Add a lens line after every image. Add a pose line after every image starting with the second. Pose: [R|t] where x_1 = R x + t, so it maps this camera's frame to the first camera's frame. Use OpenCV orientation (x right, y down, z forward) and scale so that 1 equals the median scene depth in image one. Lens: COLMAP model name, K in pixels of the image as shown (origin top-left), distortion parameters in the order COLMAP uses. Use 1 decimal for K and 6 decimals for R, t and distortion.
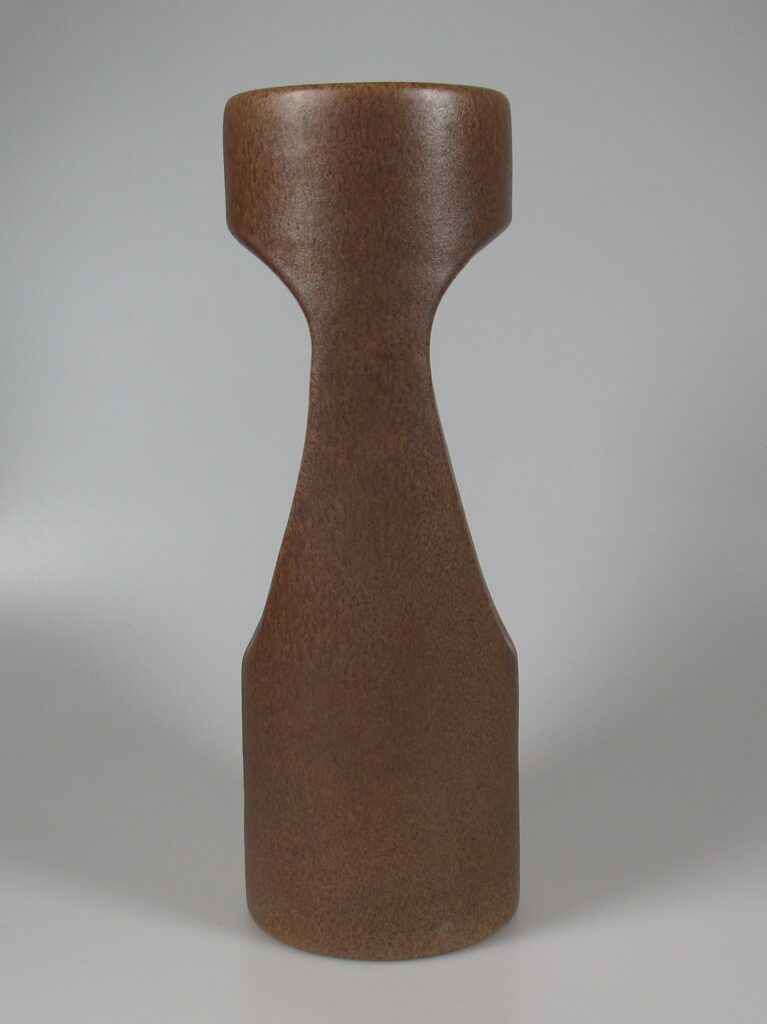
lens RADIAL K [[1072.5, 0, 383.5], [0, 1072.5, 512.0], [0, 0, 1]] dist [-0.015800, -0.005646]
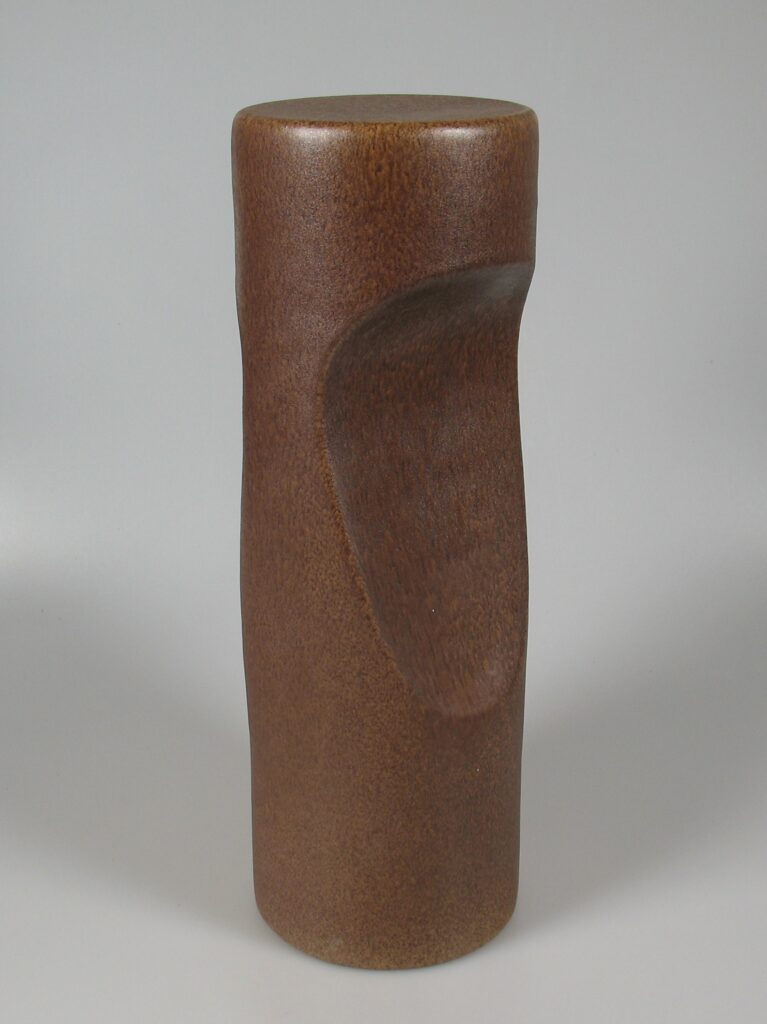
lens RADIAL K [[1072.5, 0, 383.5], [0, 1072.5, 512.0], [0, 0, 1]] dist [-0.015800, -0.005646]
pose [[0.814372, 0.248644, -0.524381, 0.596026], [-0.178098, 0.967044, 0.181951, -0.231290], [0.552340, -0.054784, 0.831816, 0.217867]]
